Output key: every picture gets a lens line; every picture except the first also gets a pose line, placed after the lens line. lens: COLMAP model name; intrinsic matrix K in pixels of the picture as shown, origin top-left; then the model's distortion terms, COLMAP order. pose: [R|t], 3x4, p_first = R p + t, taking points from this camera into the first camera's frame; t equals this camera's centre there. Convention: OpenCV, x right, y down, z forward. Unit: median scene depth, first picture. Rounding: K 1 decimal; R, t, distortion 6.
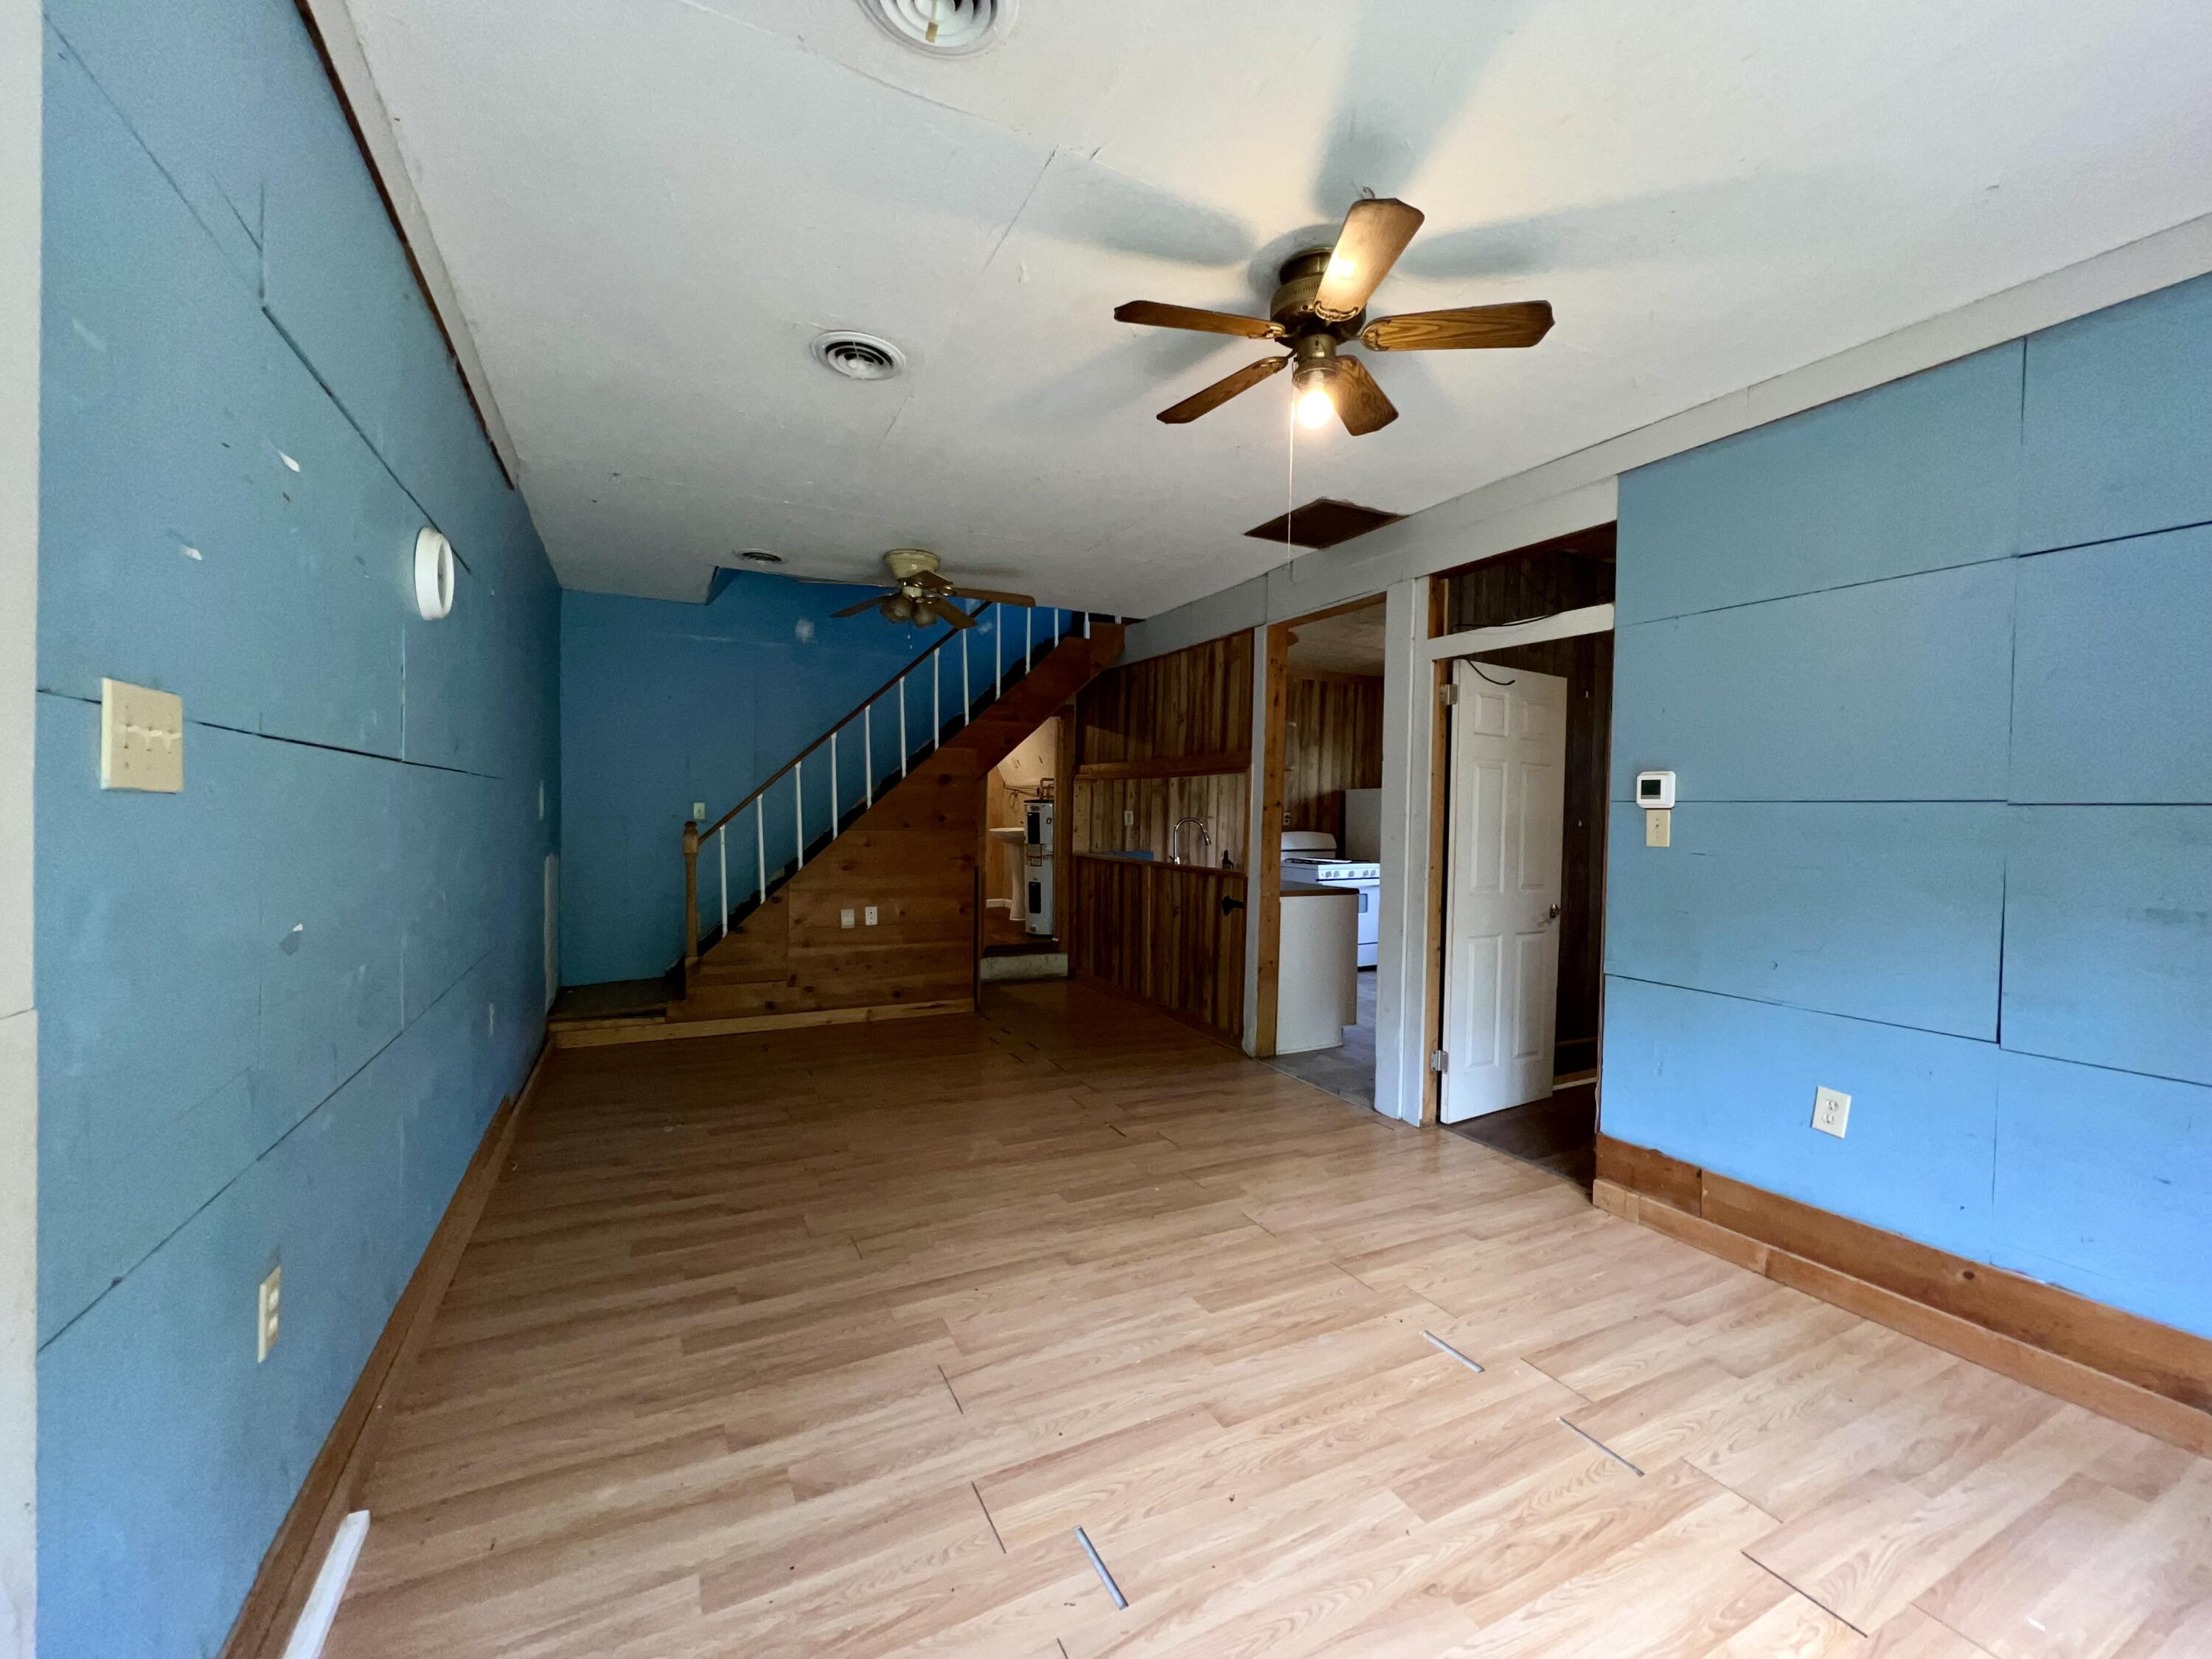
lens RADIAL K [[889.3, 0, 1109.2], [0, 889.3, 826.5], [0, 0, 1]] dist [-0.000248, -0.000138]
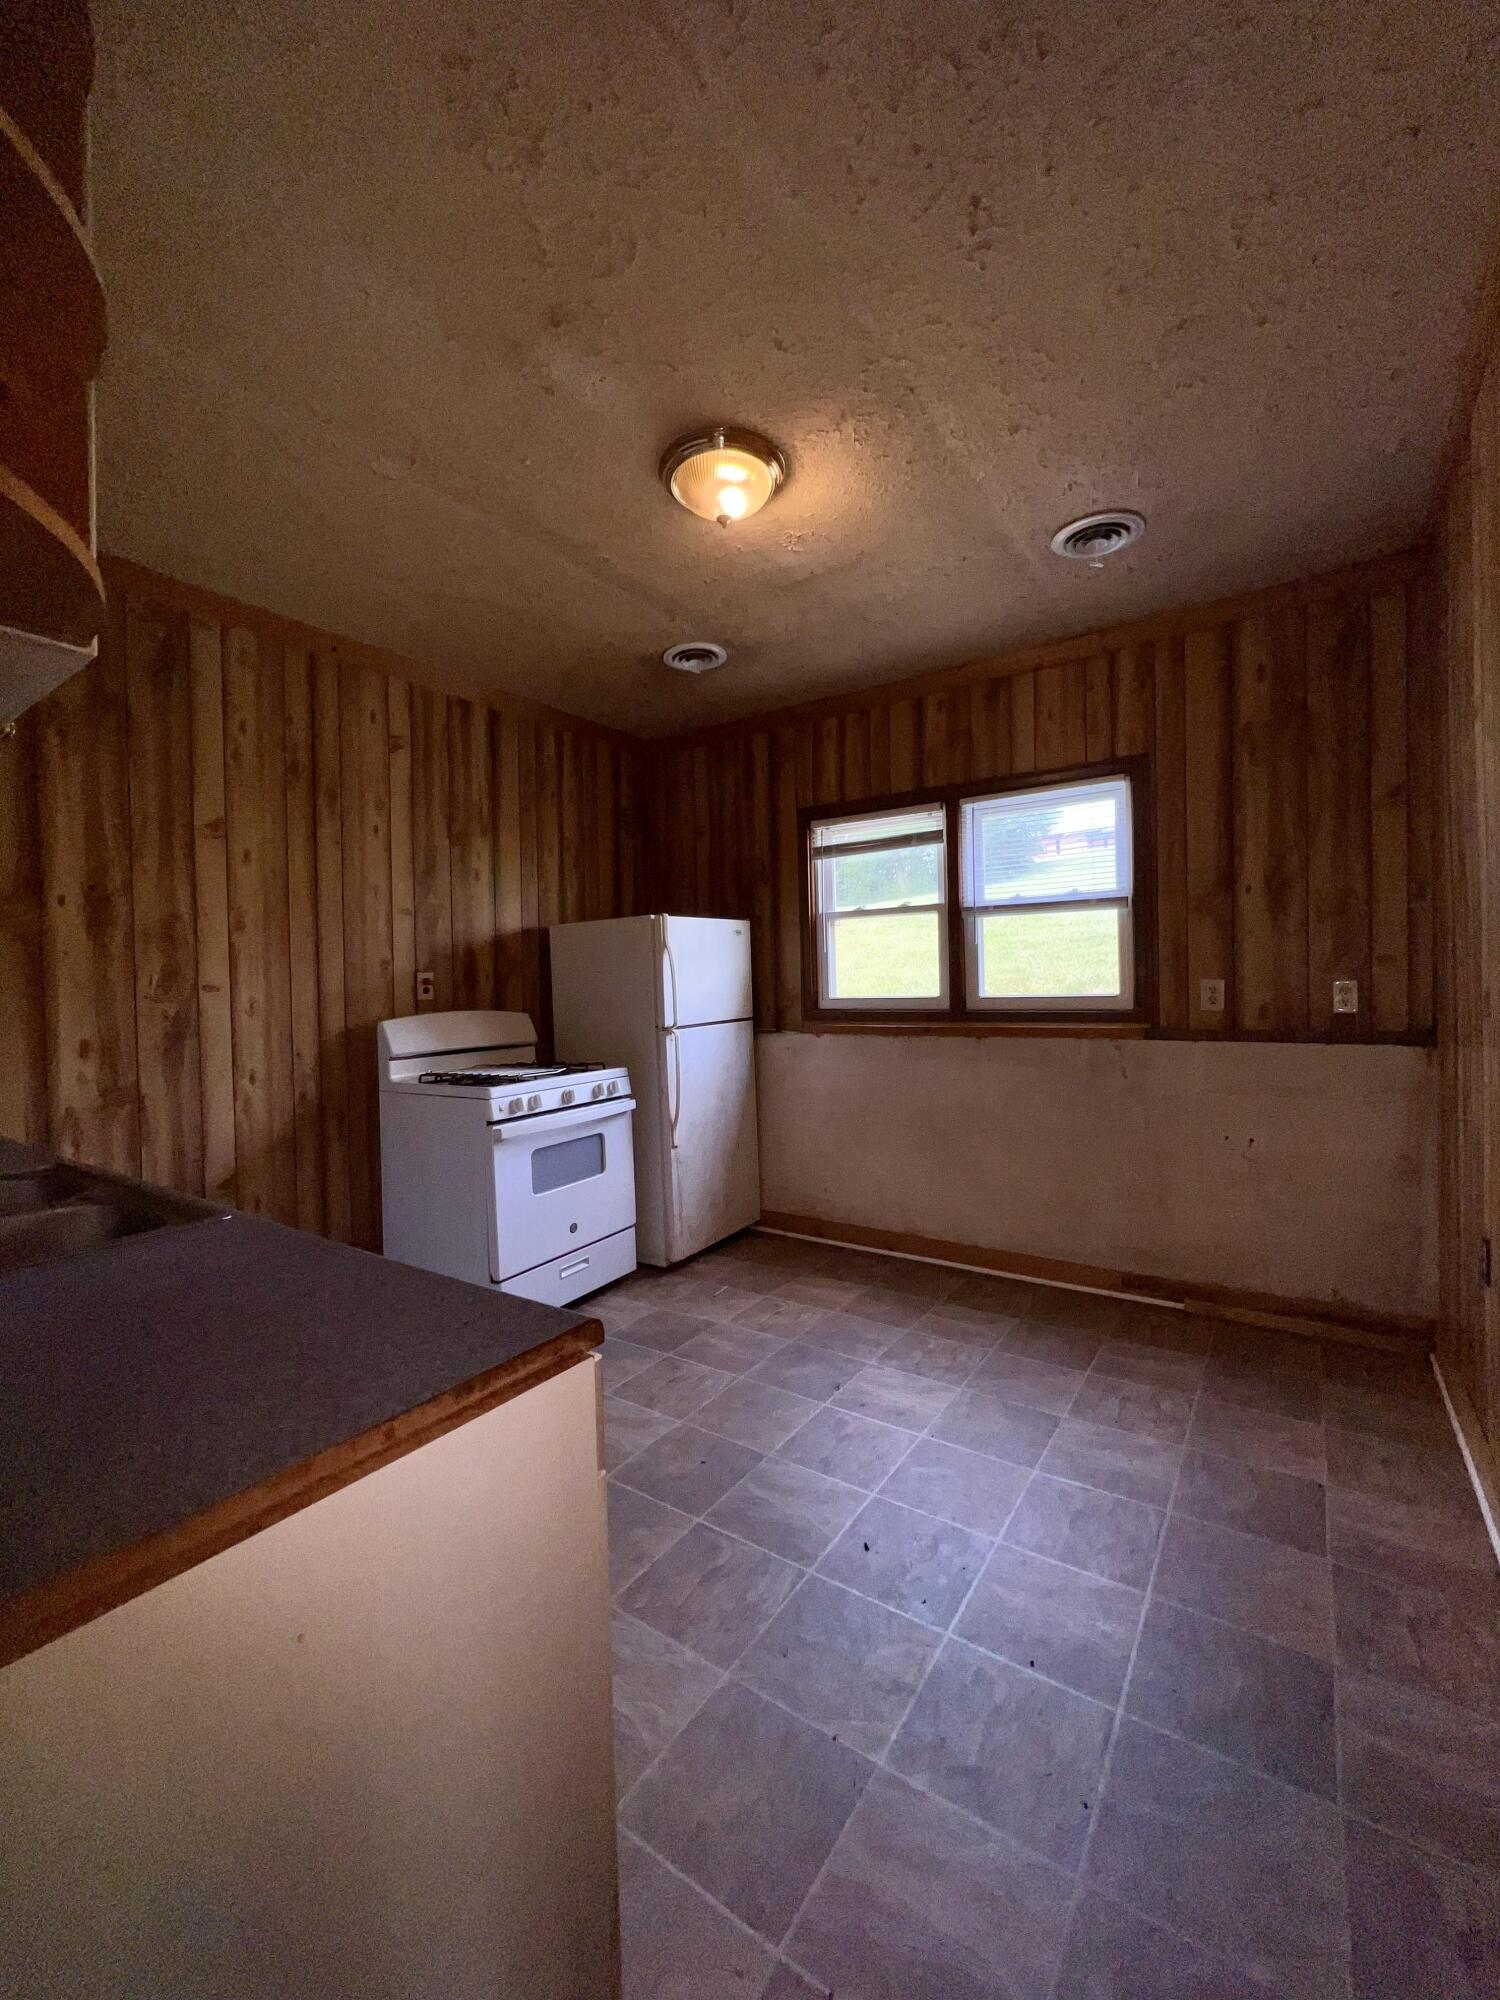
lens RADIAL K [[804.1, 0, 747.1], [0, 804.1, 998.9], [0, 0, 1]] dist [-0.000248, -0.000138]
pose [[0.885174, -0.047785, 0.462800, 0.383991], [0.050032, 0.998720, 0.007426, 0.010026], [-0.462563, 0.016581, 0.886432, 1.370058]]
